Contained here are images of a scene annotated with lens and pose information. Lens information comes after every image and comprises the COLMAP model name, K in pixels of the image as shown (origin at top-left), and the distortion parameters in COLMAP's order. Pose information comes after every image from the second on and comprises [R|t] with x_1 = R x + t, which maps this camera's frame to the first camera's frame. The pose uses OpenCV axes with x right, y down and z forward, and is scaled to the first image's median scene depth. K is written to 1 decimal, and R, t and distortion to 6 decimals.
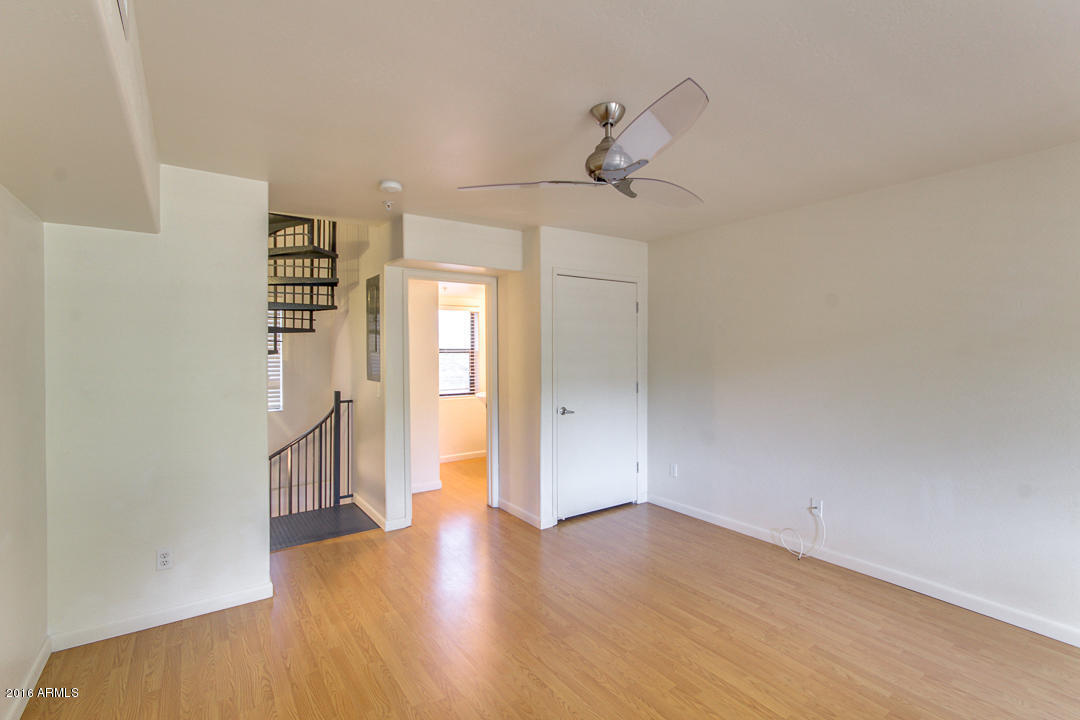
lens RADIAL K [[501.0, 0, 558.2], [0, 501.0, 360.5], [0, 0, 1]] dist [0.000052, 0.000369]
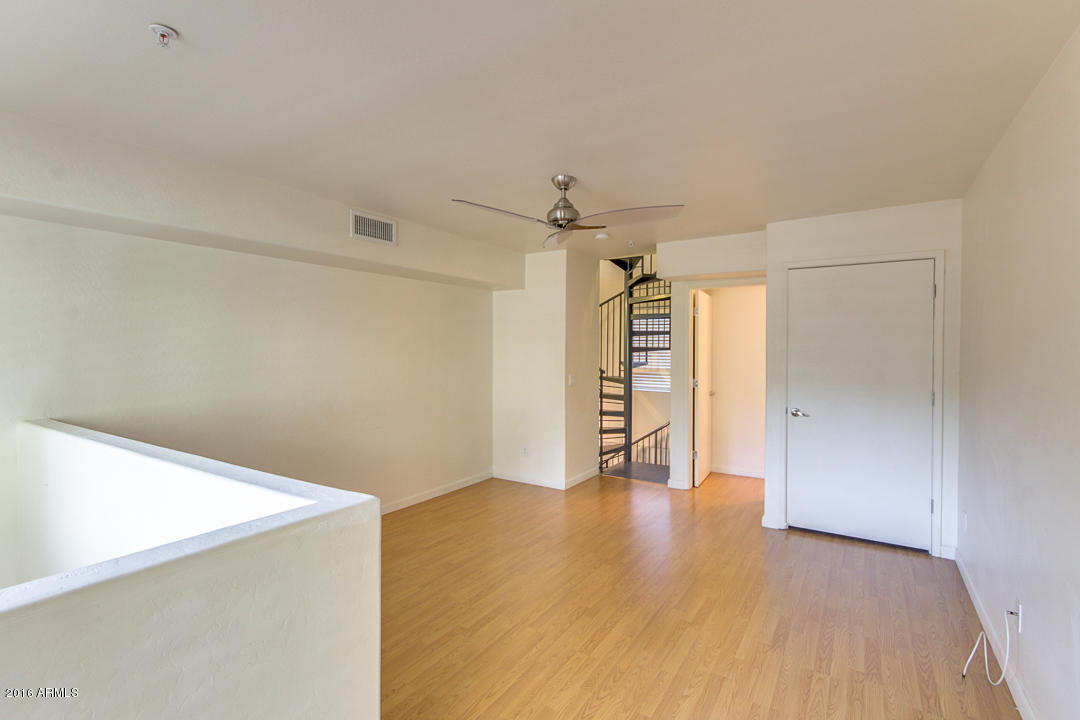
lens RADIAL K [[501.1, 0, 546.5], [0, 501.1, 348.9], [0, 0, 1]] dist [0.000456, 0.000313]
pose [[0.369154, 0.004928, -0.929355, 0.920391], [-0.026677, 0.999630, -0.005295, 0.000042], [0.928985, 0.026747, 0.369149, 0.274706]]
